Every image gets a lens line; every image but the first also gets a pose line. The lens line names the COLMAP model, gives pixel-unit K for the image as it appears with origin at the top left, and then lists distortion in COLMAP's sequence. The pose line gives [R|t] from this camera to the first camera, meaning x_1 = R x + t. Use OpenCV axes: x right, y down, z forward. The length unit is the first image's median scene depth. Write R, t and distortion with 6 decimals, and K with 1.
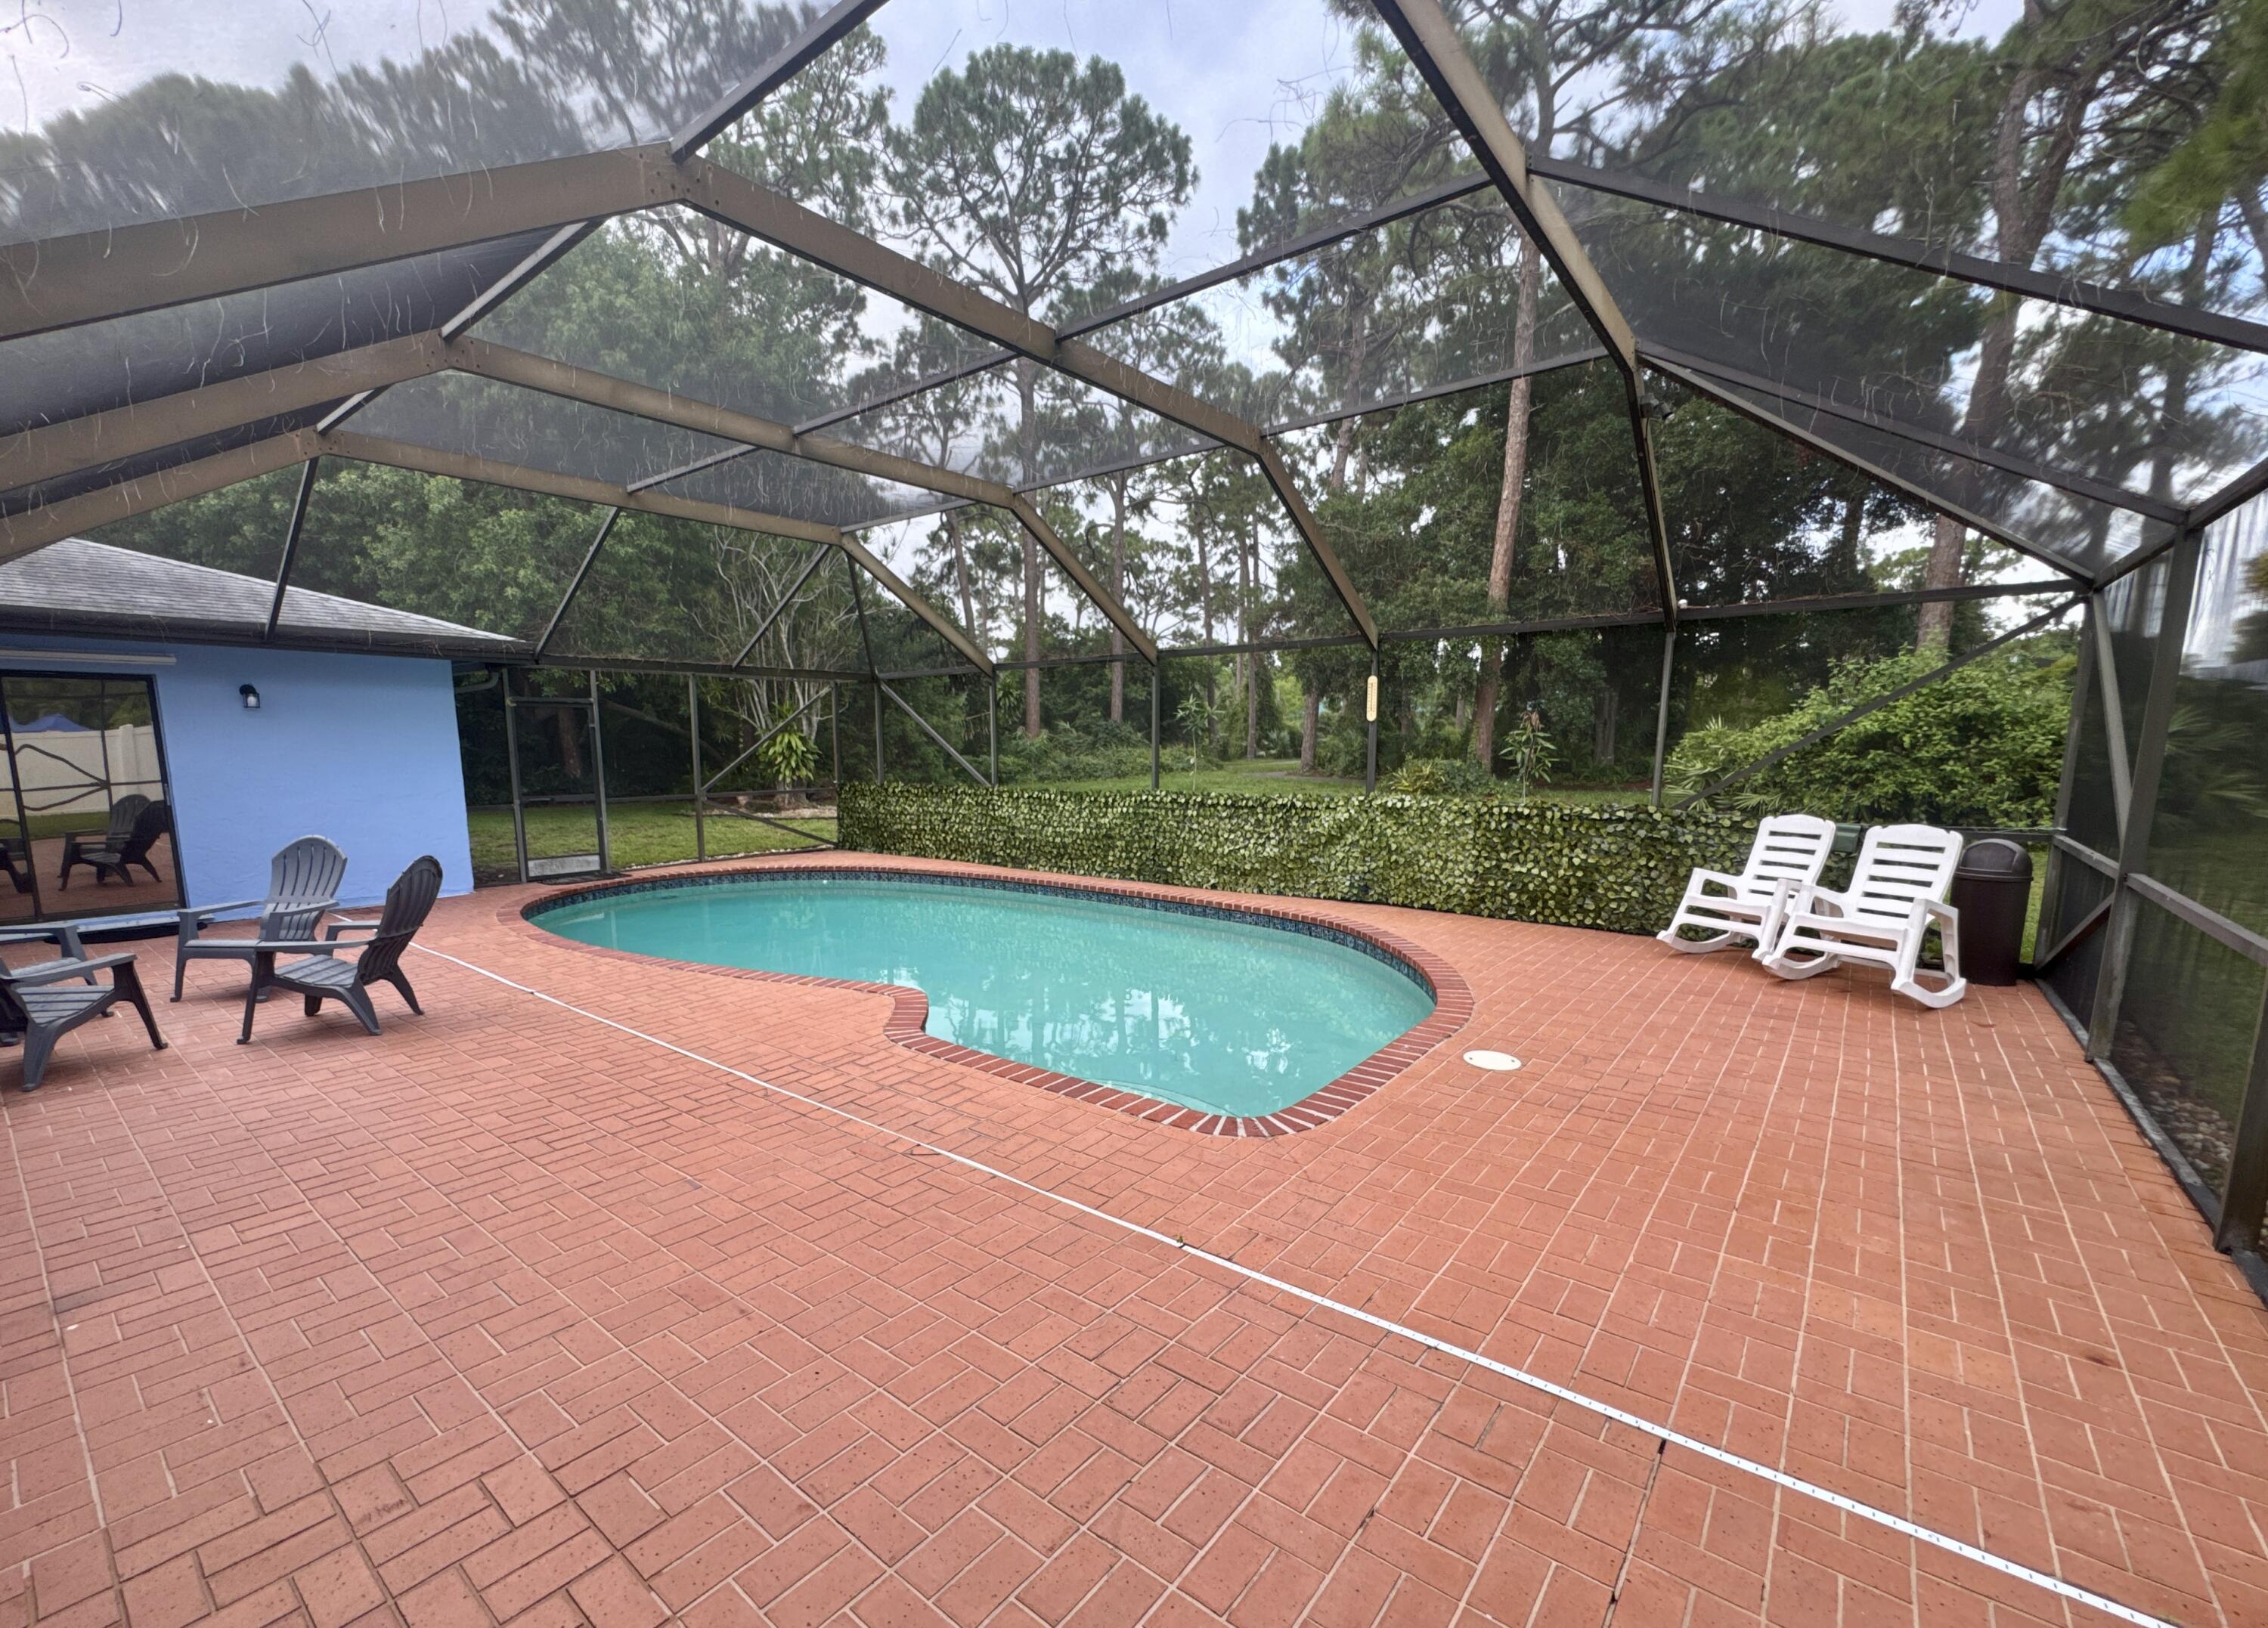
lens RADIAL K [[960.3, 0, 1068.3], [0, 960.3, 883.0], [0, 0, 1]] dist [0.000220, 0.000056]
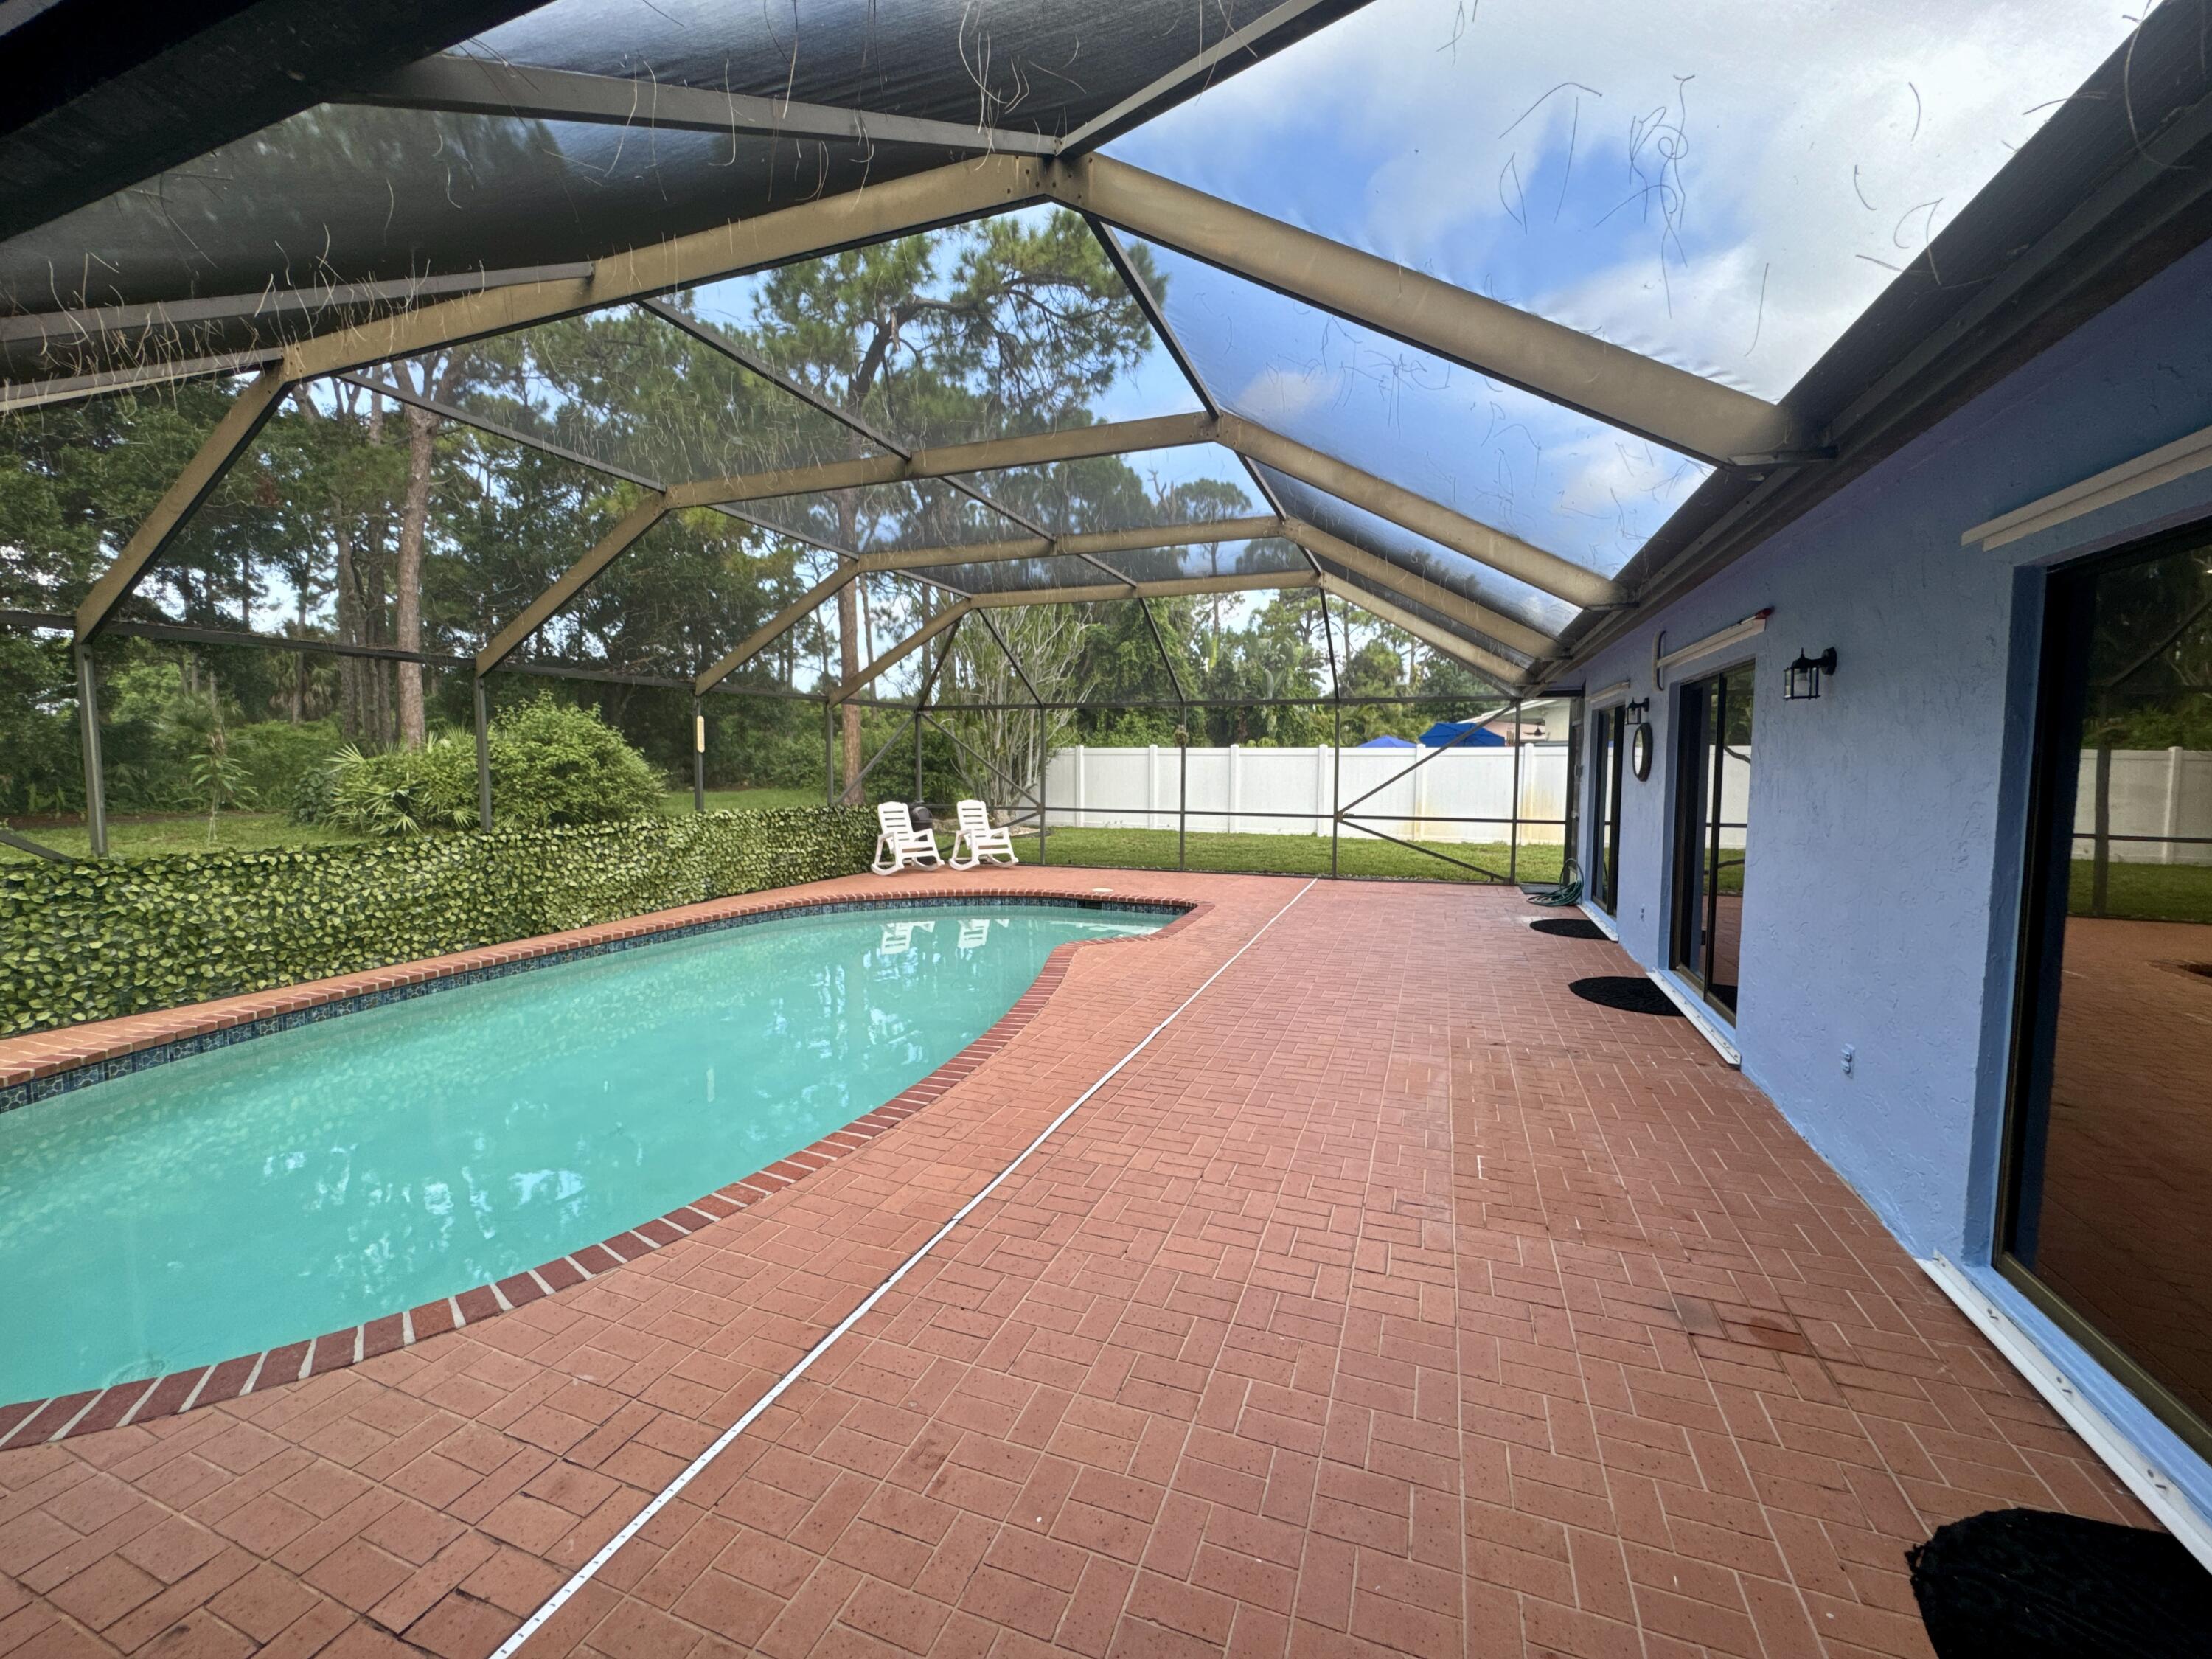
lens RADIAL K [[888.2, 0, 1110.4], [0, 888.2, 841.5], [0, 0, 1]] dist [-0.004104, 0.001066]
pose [[-0.331834, -0.082074, 0.939761, -0.805613], [0.132090, 0.982351, 0.132436, -0.117751], [-0.934044, 0.168080, -0.315136, 0.755795]]
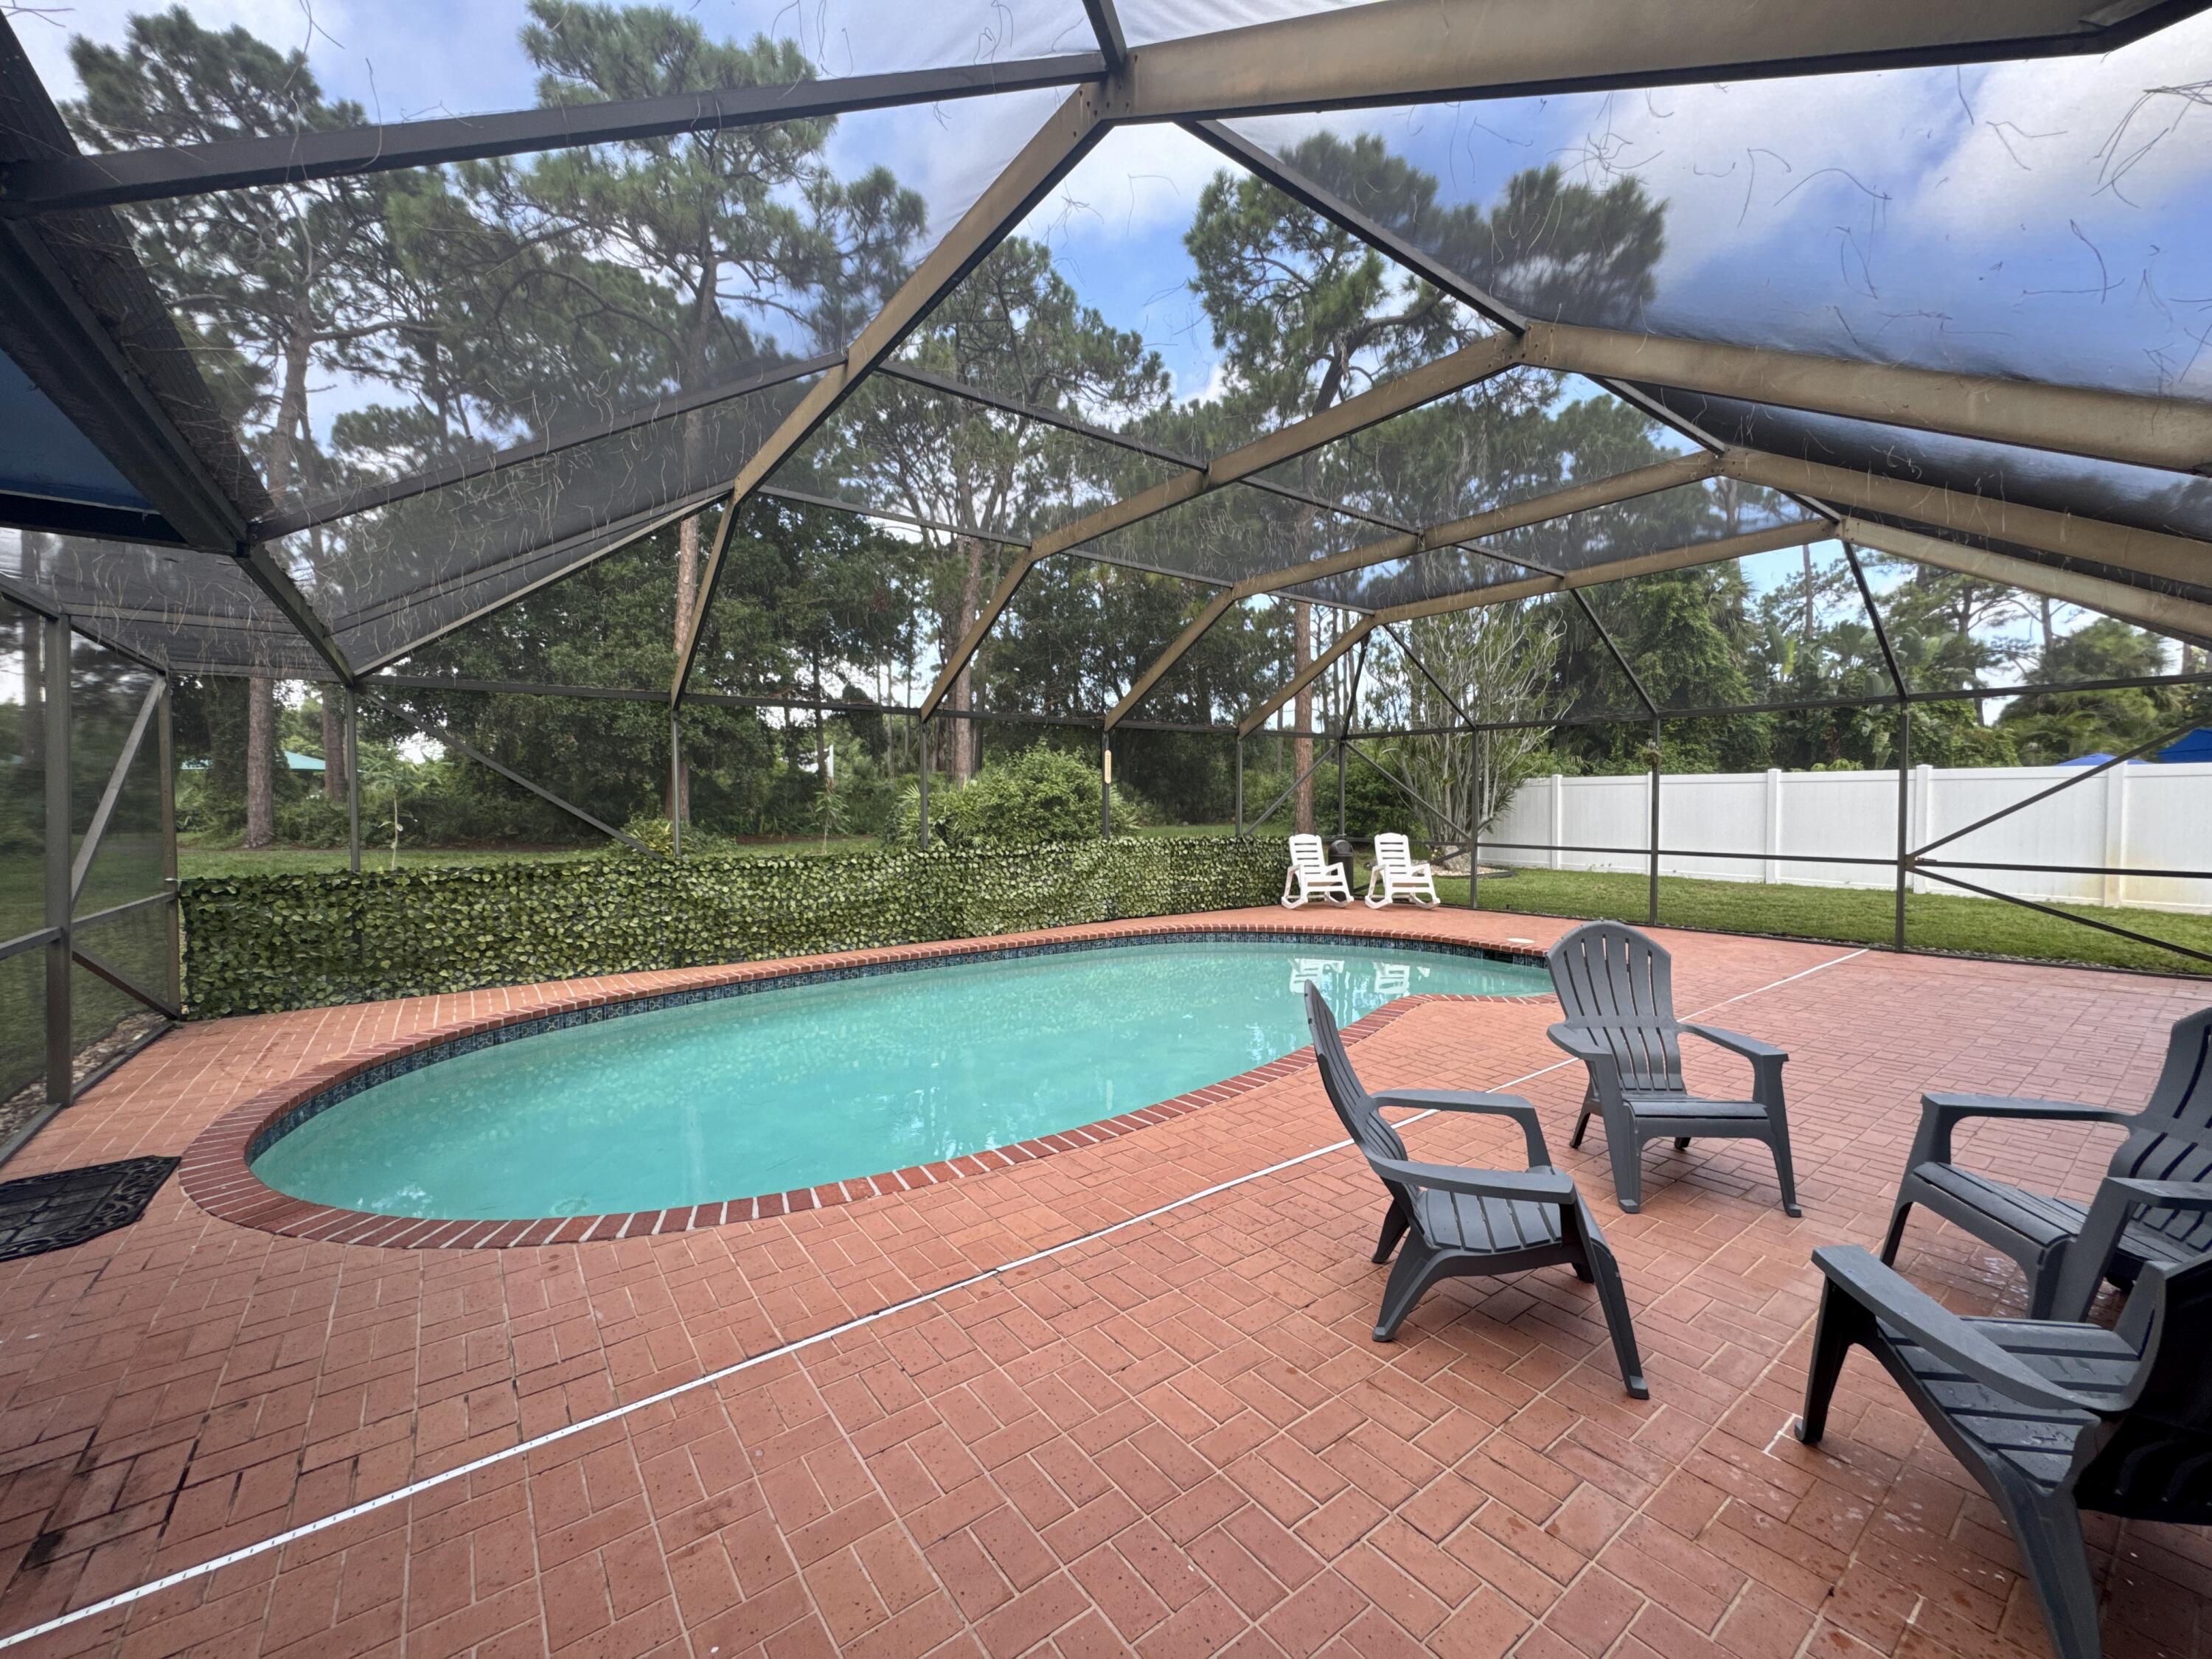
lens RADIAL K [[888.2, 0, 1107.8], [0, 888.2, 838.3], [0, 0, 1]] dist [-0.004104, 0.001066]
pose [[0.230441, -0.037586, 0.972360, -0.764724], [0.141456, 0.989933, 0.004741, -0.084768], [-0.962750, 0.136453, 0.233438, 0.613040]]
